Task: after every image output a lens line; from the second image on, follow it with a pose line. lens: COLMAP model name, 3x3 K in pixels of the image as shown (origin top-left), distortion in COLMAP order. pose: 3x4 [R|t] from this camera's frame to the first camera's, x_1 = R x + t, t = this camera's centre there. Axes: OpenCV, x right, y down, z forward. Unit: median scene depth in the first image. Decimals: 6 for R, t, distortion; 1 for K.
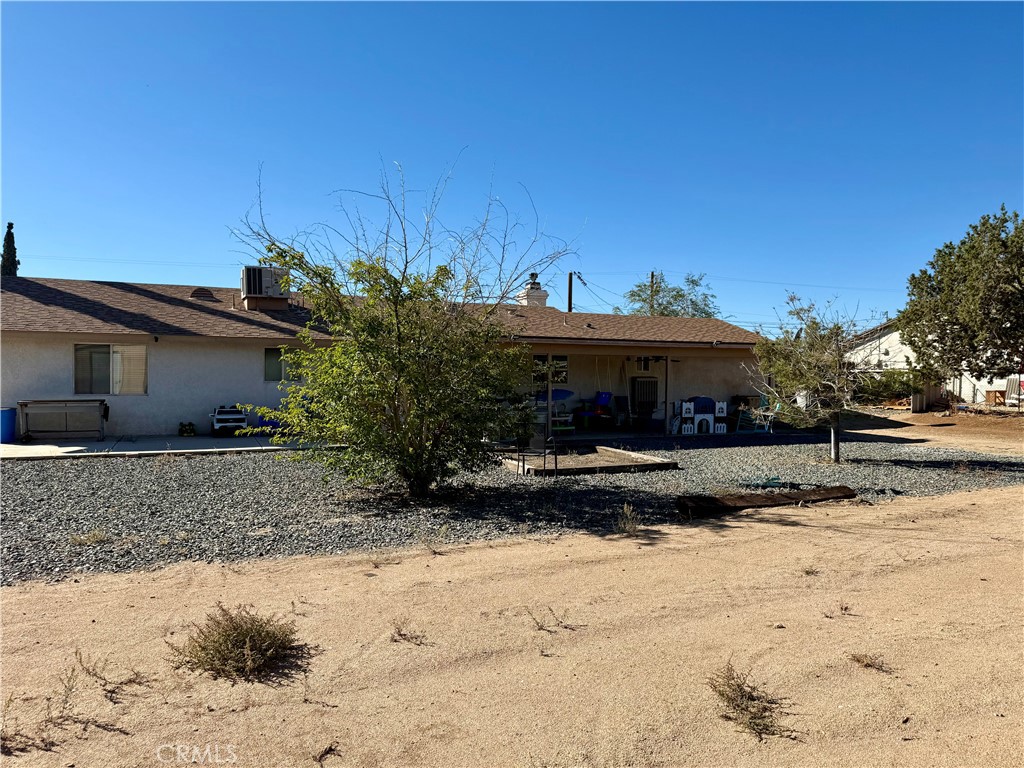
lens RADIAL K [[713.5, 0, 516.9], [0, 713.5, 382.8], [0, 0, 1]] dist [0.083517, -0.089298]
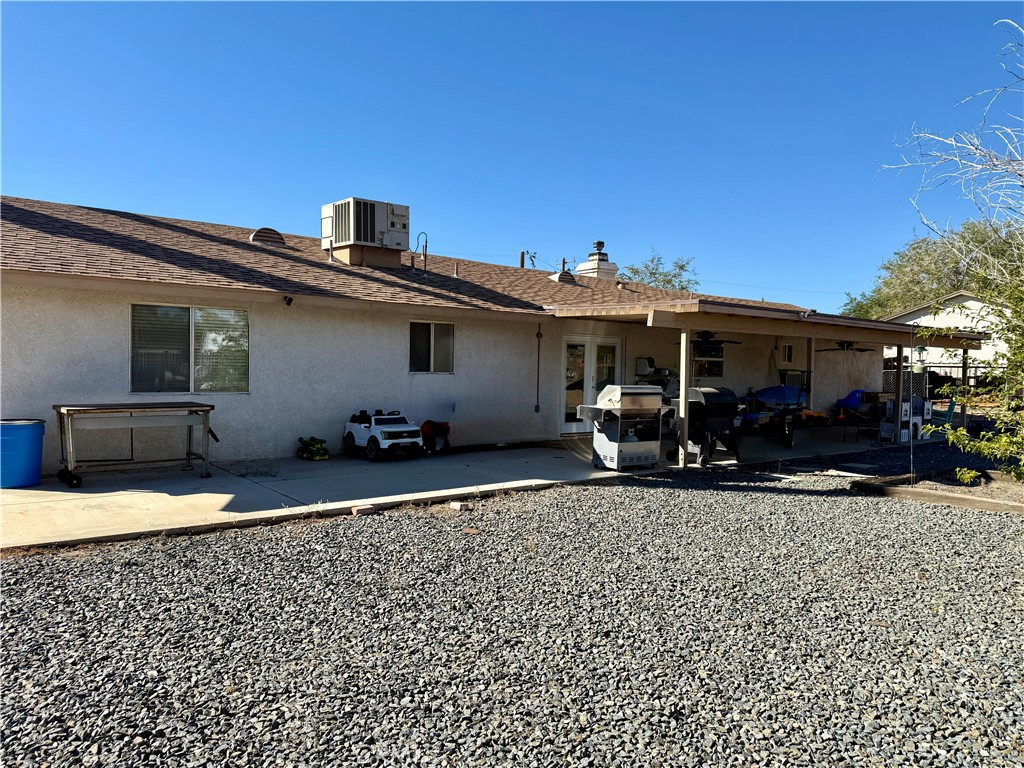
lens RADIAL K [[699.3, 0, 513.7], [0, 699.3, 369.3], [0, 0, 1]] dist [0.141417, -0.153700]
pose [[0.963771, 0.010257, 0.266533, -0.432035], [-0.009808, 0.999947, -0.003017, -0.003457], [-0.266549, 0.000294, 0.963821, 0.352407]]
